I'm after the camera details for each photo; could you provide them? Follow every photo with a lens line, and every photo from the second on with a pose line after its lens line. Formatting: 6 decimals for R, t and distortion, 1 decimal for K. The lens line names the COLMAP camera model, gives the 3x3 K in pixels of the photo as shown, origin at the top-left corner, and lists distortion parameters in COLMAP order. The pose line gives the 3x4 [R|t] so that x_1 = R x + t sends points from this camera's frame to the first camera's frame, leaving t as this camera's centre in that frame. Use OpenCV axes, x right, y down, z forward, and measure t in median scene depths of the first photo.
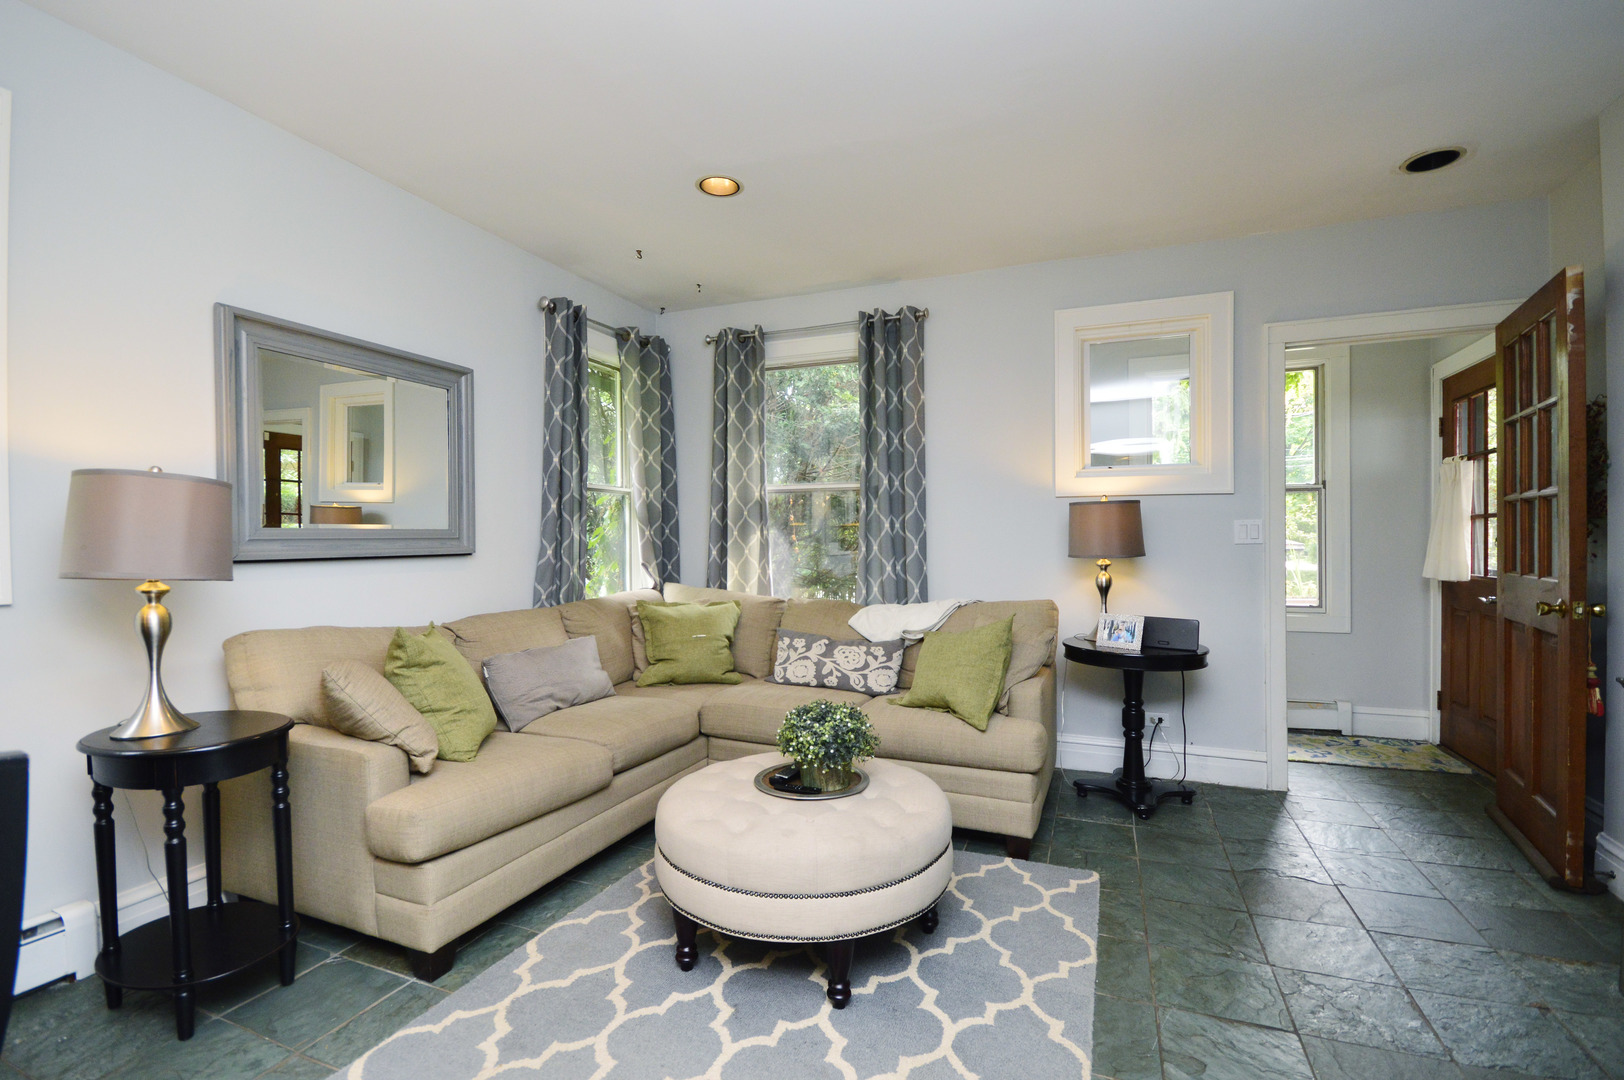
lens RADIAL K [[738.4, 0, 819.7], [0, 738.4, 536.3], [0, 0, 1]] dist [-0.002335, -0.001252]
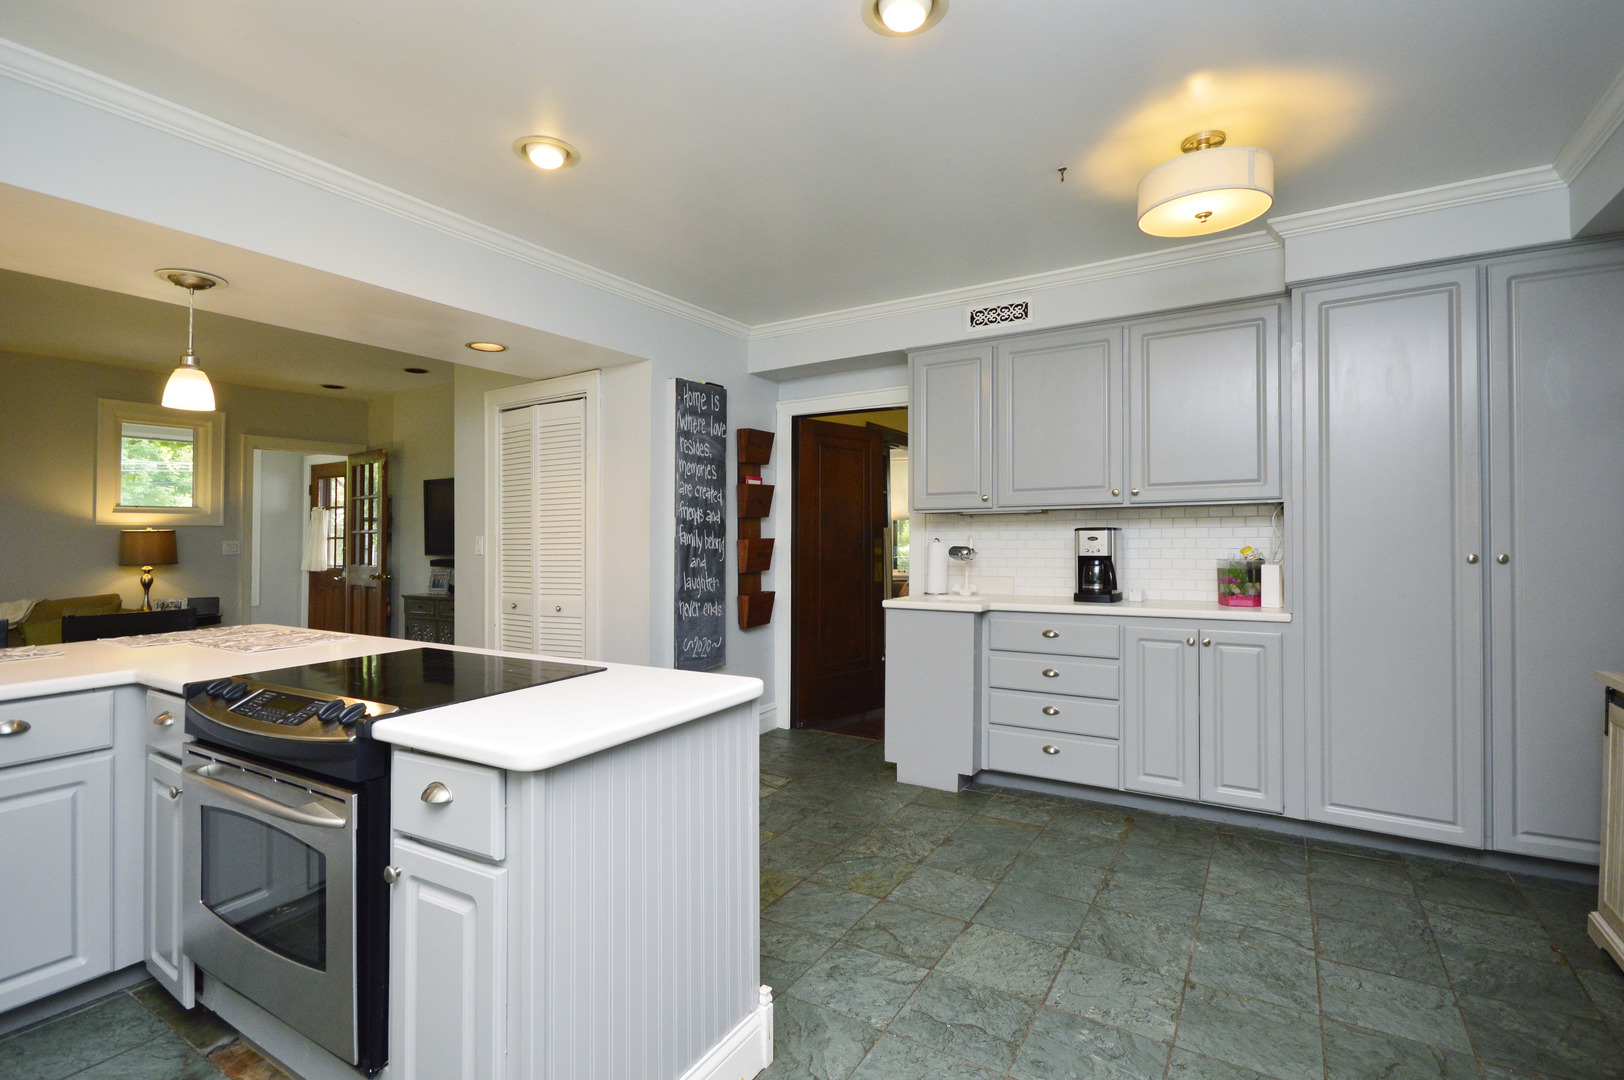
lens RADIAL K [[759.7, 0, 824.3], [0, 759.7, 530.5], [0, 0, 1]] dist [0.003968, -0.000620]
pose [[0.165288, 0.007548, 0.986217, -0.977890], [0.004914, 0.999952, -0.008477, -0.024651], [-0.986233, 0.006247, 0.165243, -0.705248]]
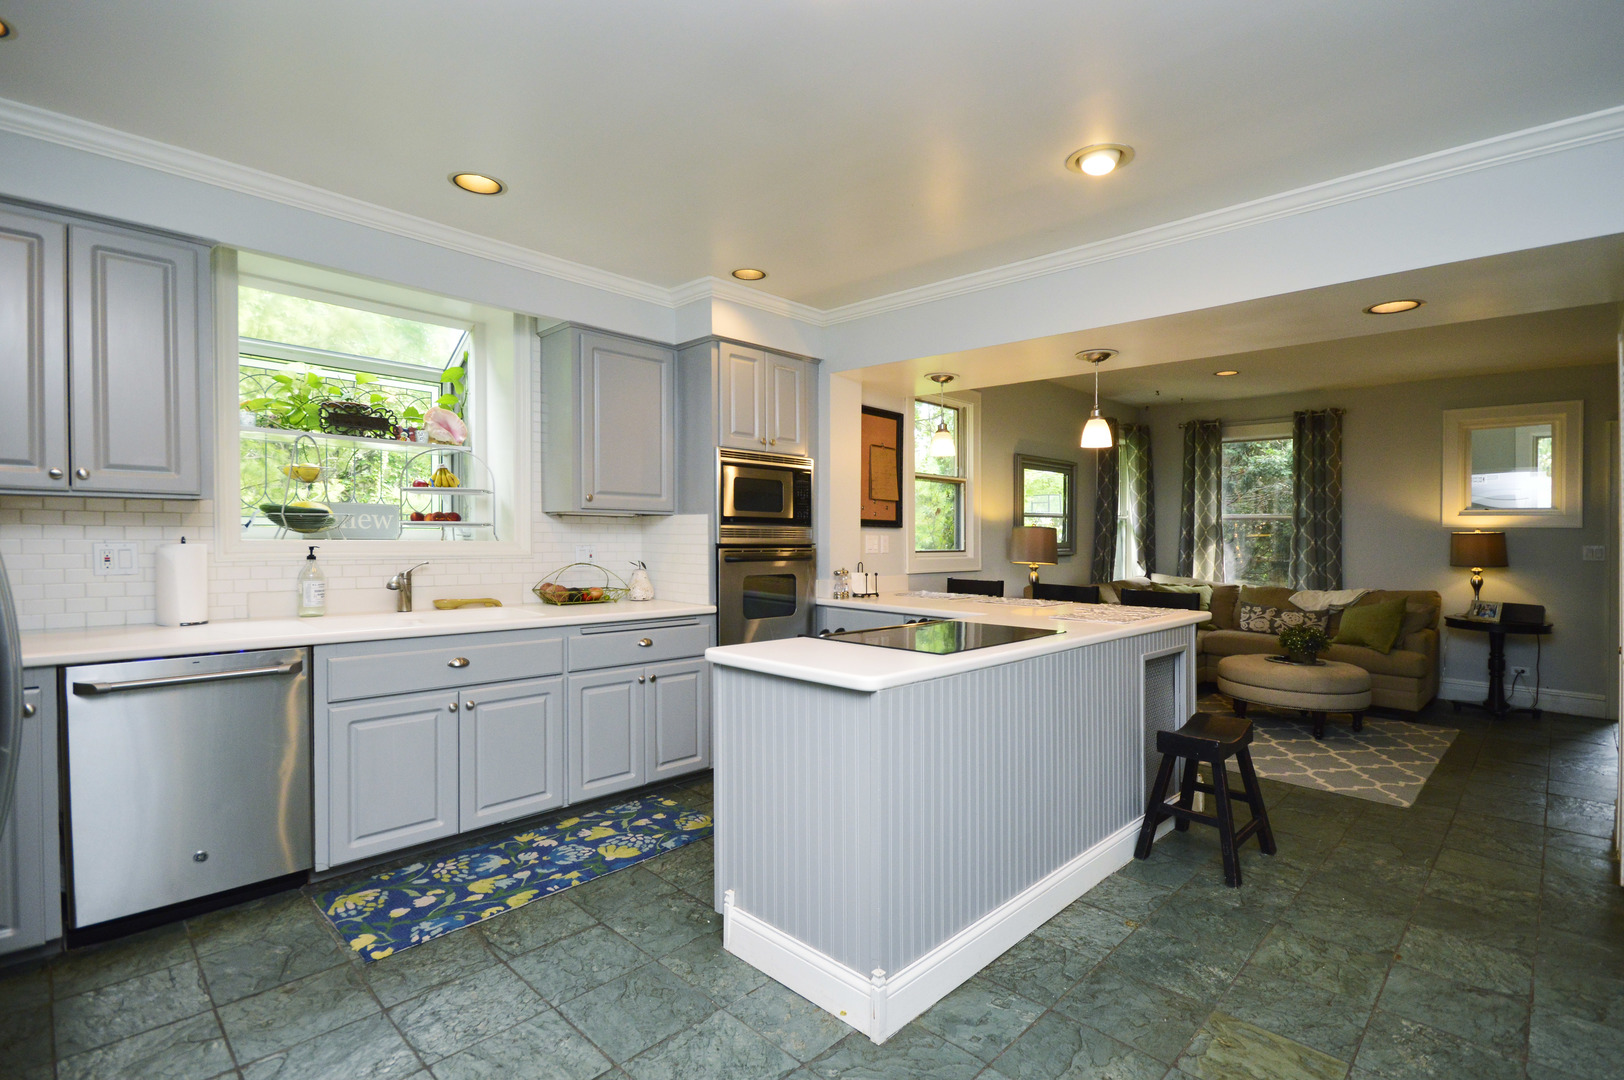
lens RADIAL K [[759.7, 0, 804.1], [0, 759.7, 533.1], [0, 0, 1]] dist [0.003968, -0.000620]
pose [[0.913897, 0.014510, -0.405686, -0.281638], [-0.012690, 0.999894, 0.007176, -0.036952], [0.405747, -0.001410, 0.913984, -1.101997]]
